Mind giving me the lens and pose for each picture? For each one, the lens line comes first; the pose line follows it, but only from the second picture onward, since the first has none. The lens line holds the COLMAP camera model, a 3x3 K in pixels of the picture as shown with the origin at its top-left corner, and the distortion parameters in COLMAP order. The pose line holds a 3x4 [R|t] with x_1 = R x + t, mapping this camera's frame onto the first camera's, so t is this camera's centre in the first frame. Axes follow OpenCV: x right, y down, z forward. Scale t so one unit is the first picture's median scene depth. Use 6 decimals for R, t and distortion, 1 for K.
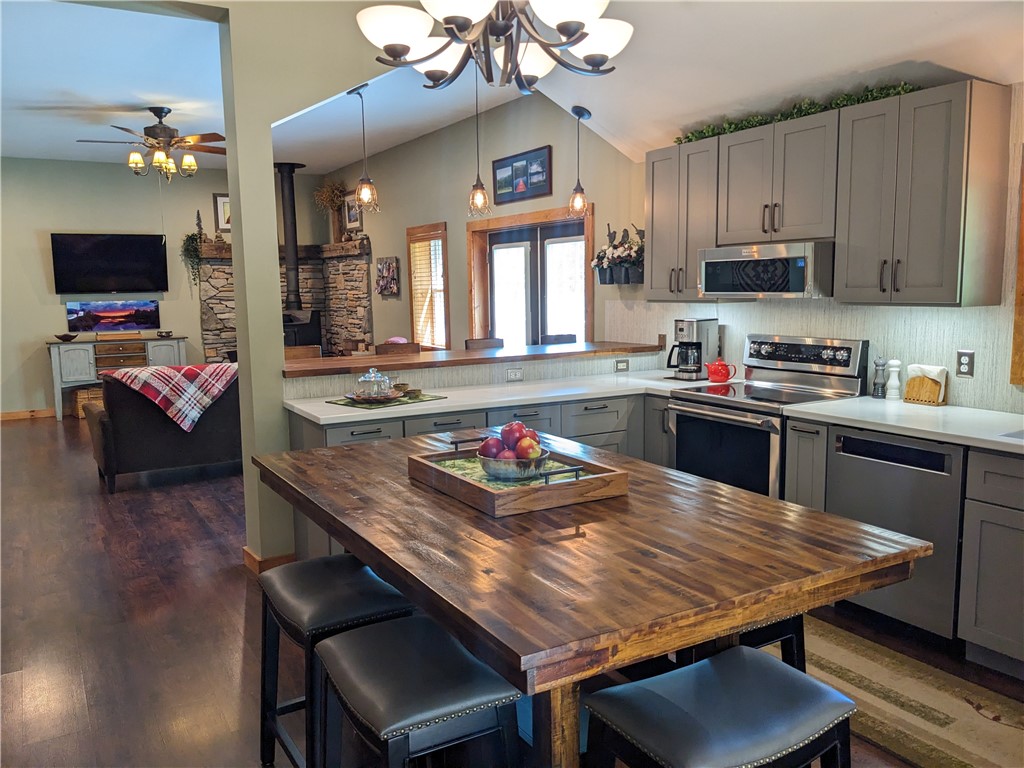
lens RADIAL K [[808.7, 0, 512.6], [0, 808.7, 384.8], [0, 0, 1]] dist [0.036173, -0.071407]
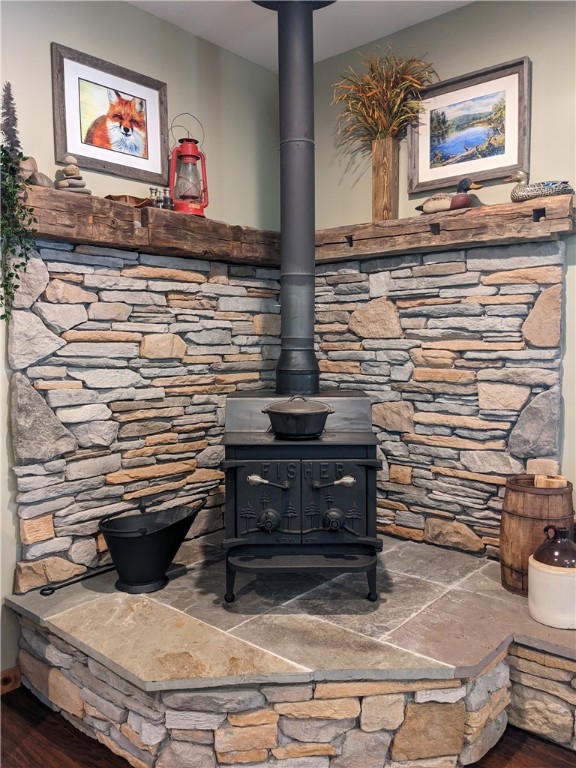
lens RADIAL K [[606.5, 0, 288.9], [0, 606.5, 383.3], [0, 0, 1]] dist [0.036173, -0.071407]
pose [[0.946942, -0.016980, 0.320954, -0.356029], [0.034176, 0.998262, -0.048019, -0.082994], [-0.319581, 0.056440, 0.945877, 0.737681]]
